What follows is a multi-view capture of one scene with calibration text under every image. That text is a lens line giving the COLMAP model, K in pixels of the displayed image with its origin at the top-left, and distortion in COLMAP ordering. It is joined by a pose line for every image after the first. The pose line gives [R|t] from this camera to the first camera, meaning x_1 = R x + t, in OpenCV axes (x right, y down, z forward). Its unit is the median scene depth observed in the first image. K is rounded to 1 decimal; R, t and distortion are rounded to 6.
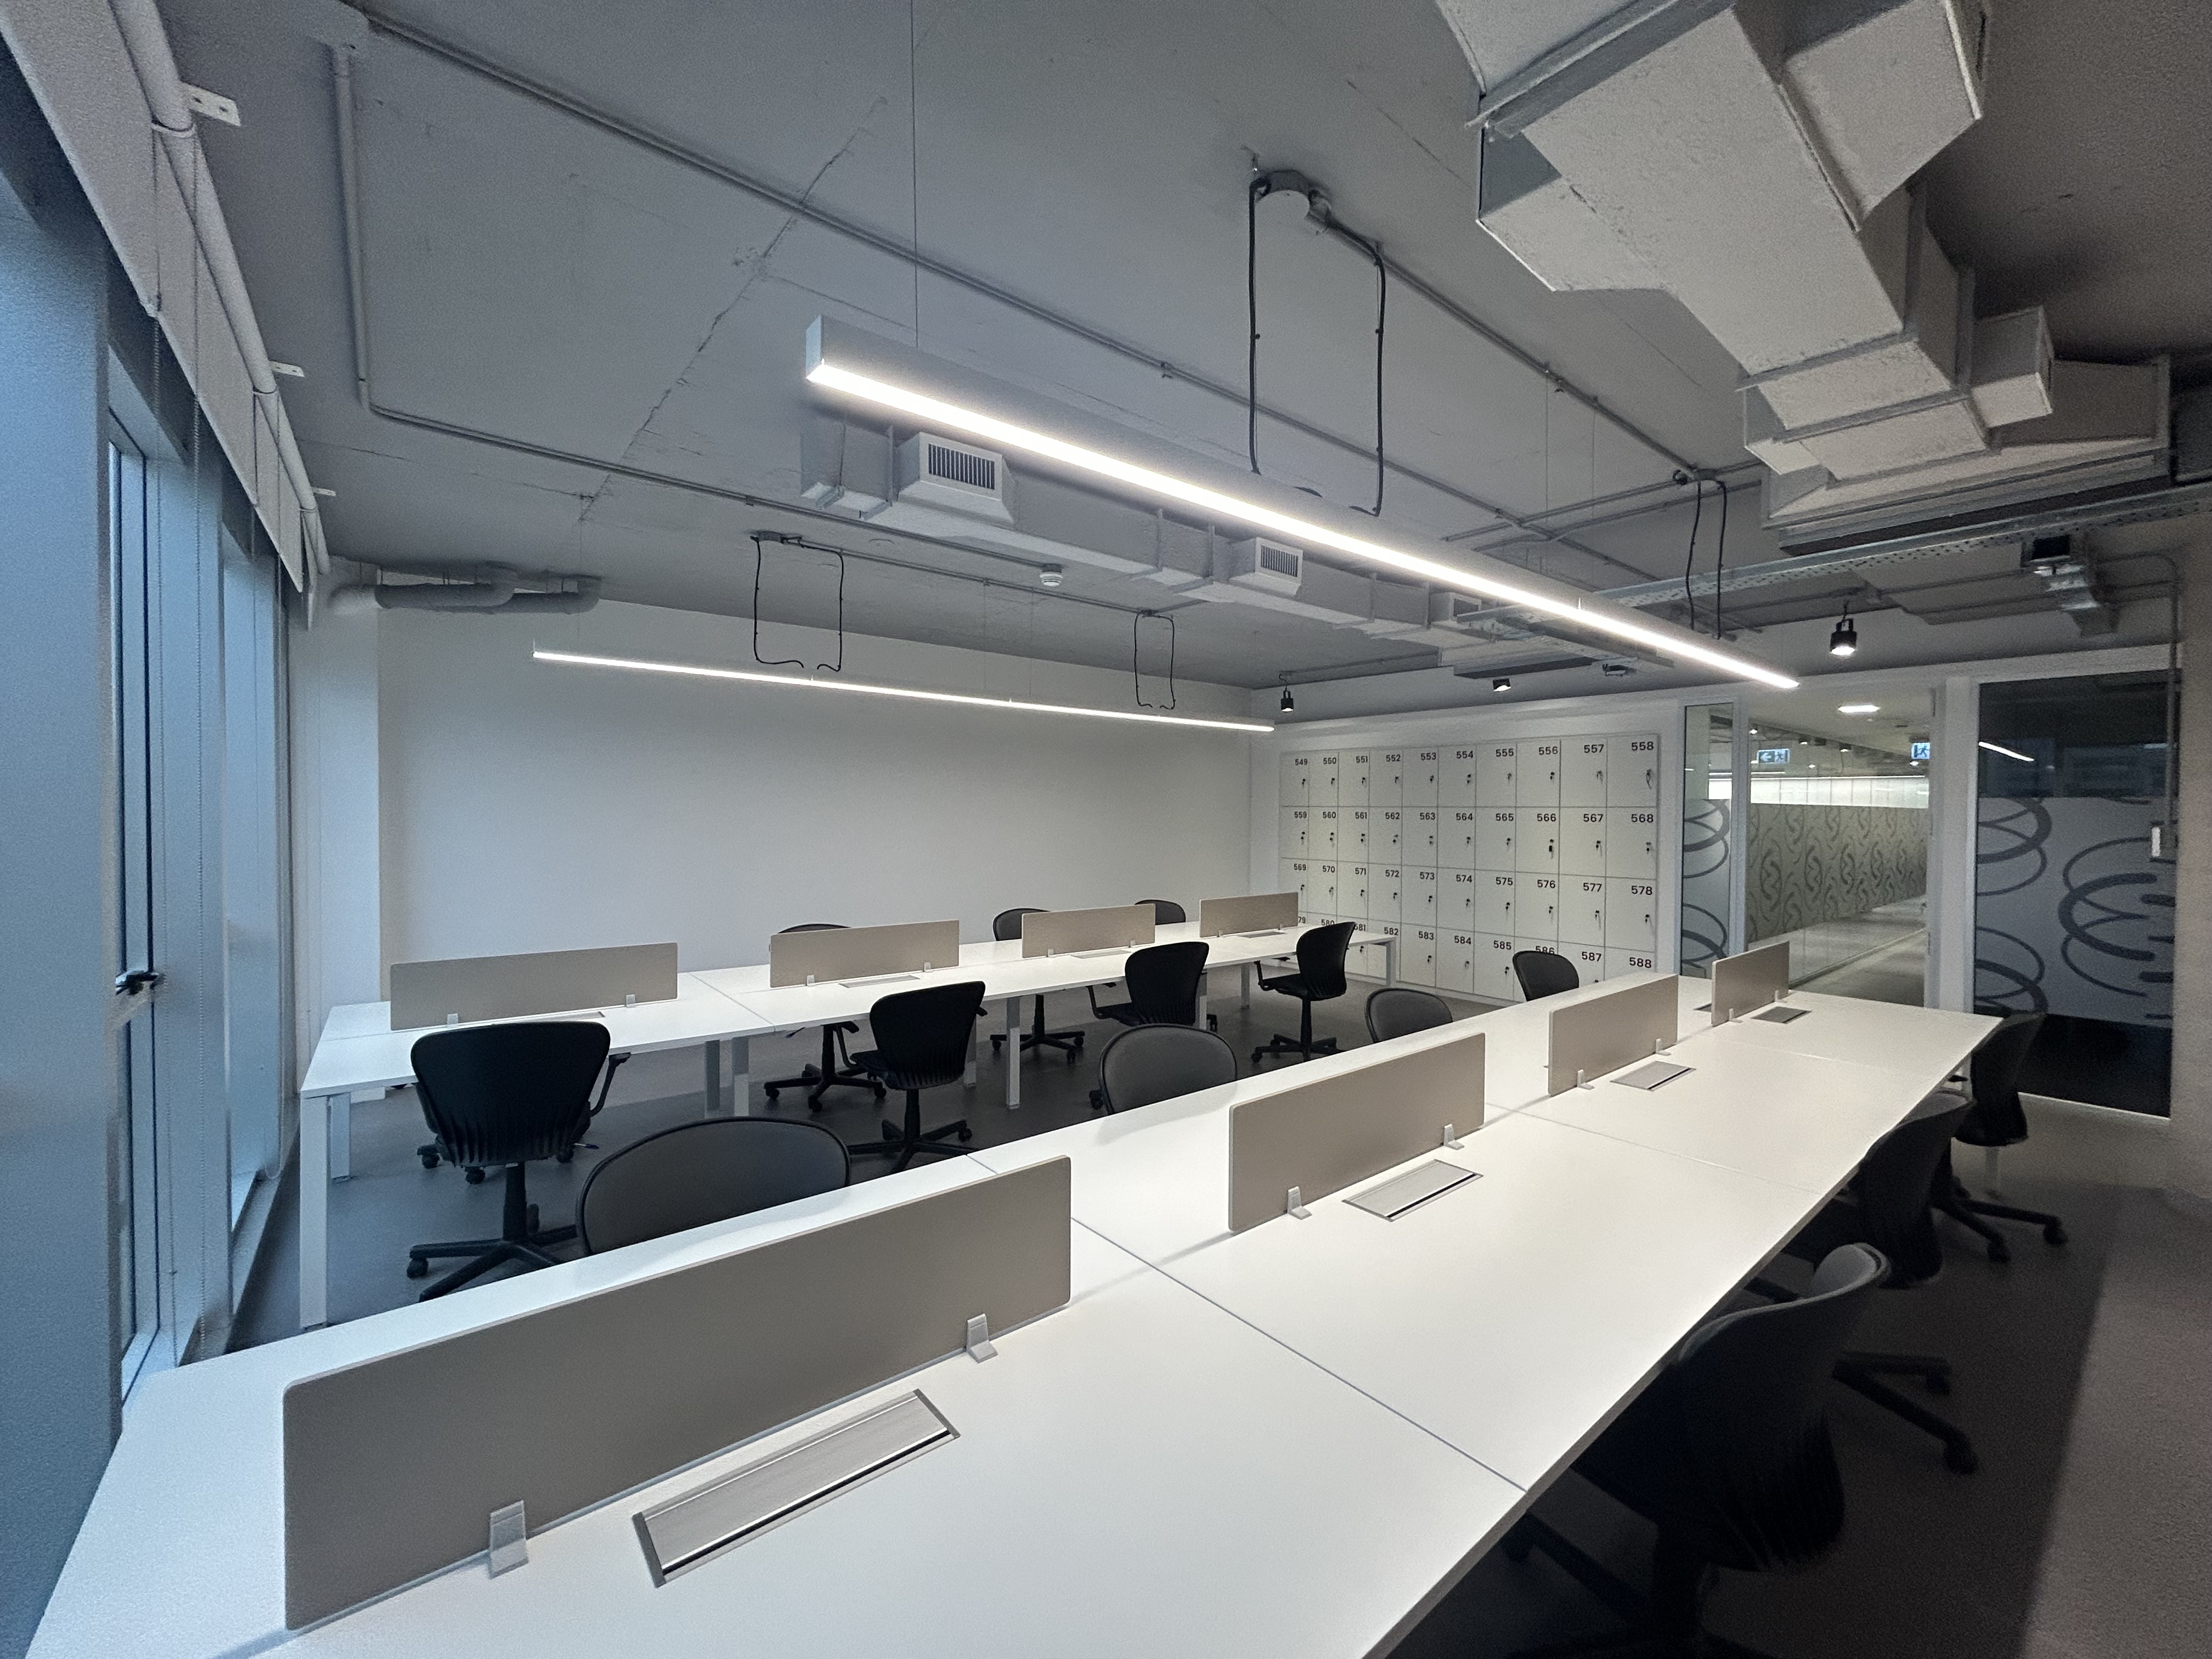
lens RADIAL K [[891.2, 0, 1102.9], [0, 891.2, 826.0], [0, 0, 1]] dist [-0.000314, 0.000177]
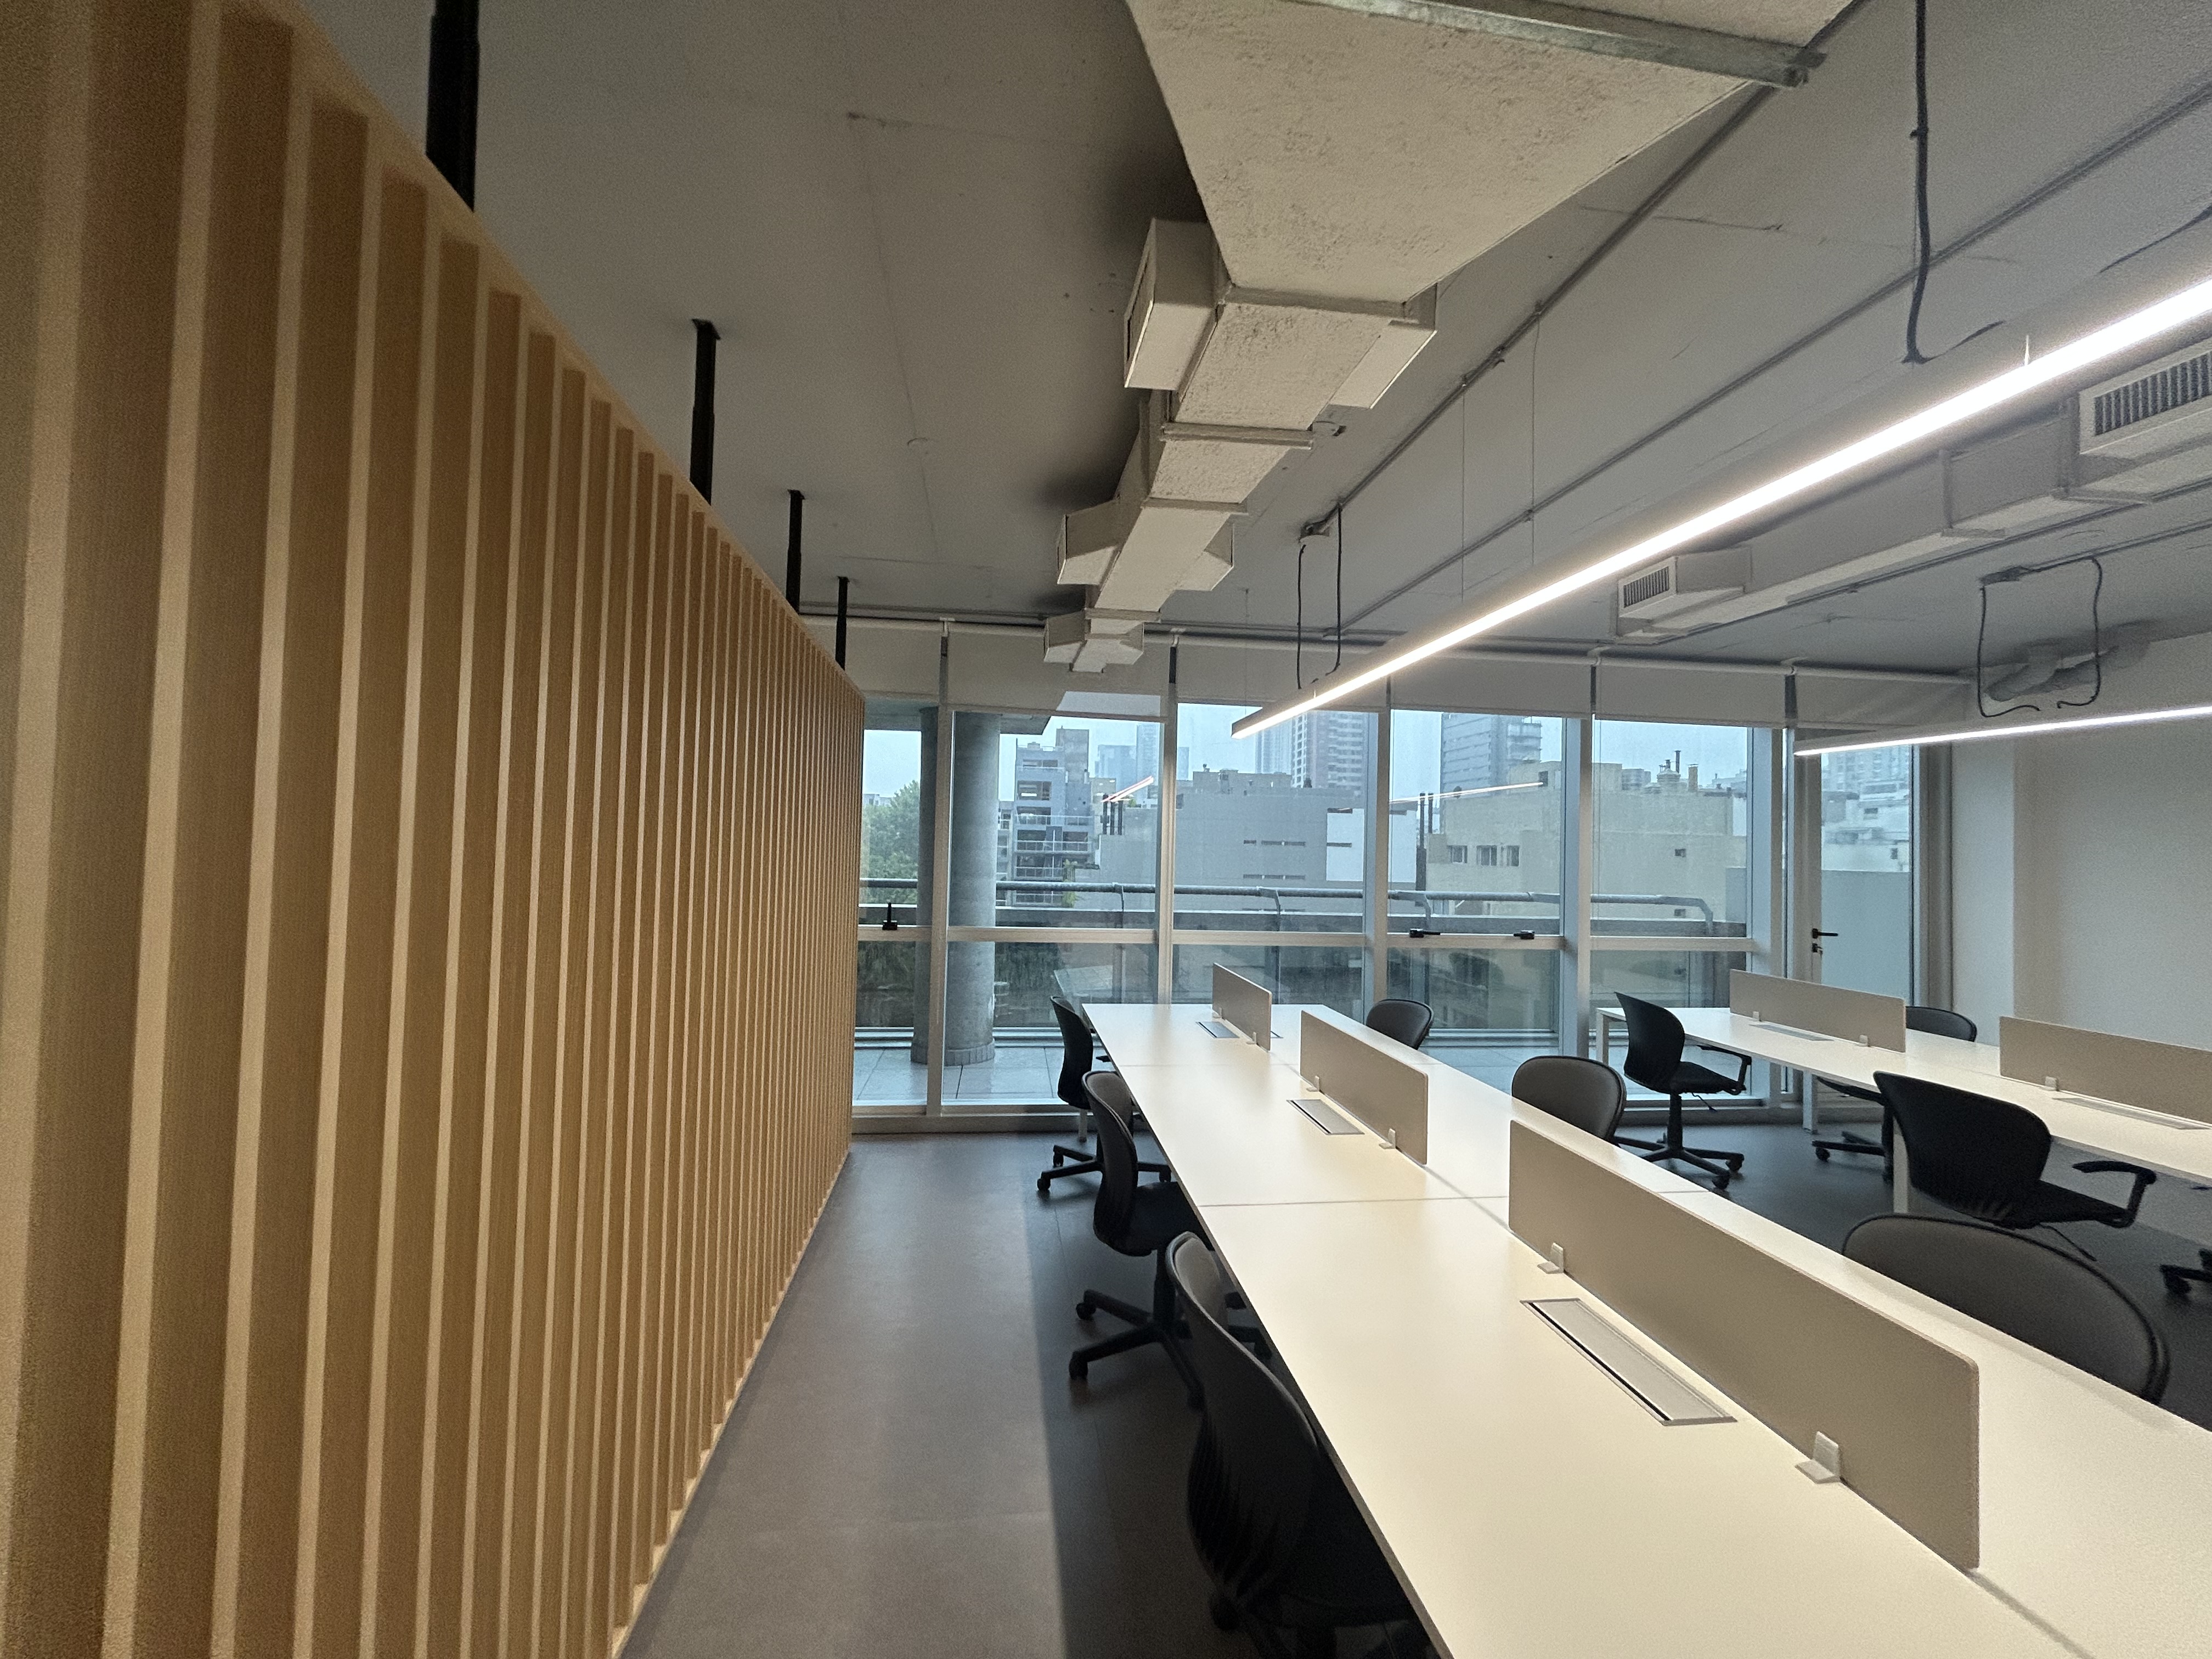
lens RADIAL K [[891.2, 0, 1102.9], [0, 891.2, 826.0], [0, 0, 1]] dist [-0.000314, 0.000177]
pose [[-0.529049, -0.041111, -0.847595, 1.239017], [-0.044235, 0.998804, -0.020835, -0.015120], [0.847438, 0.026471, -0.530235, 1.003657]]
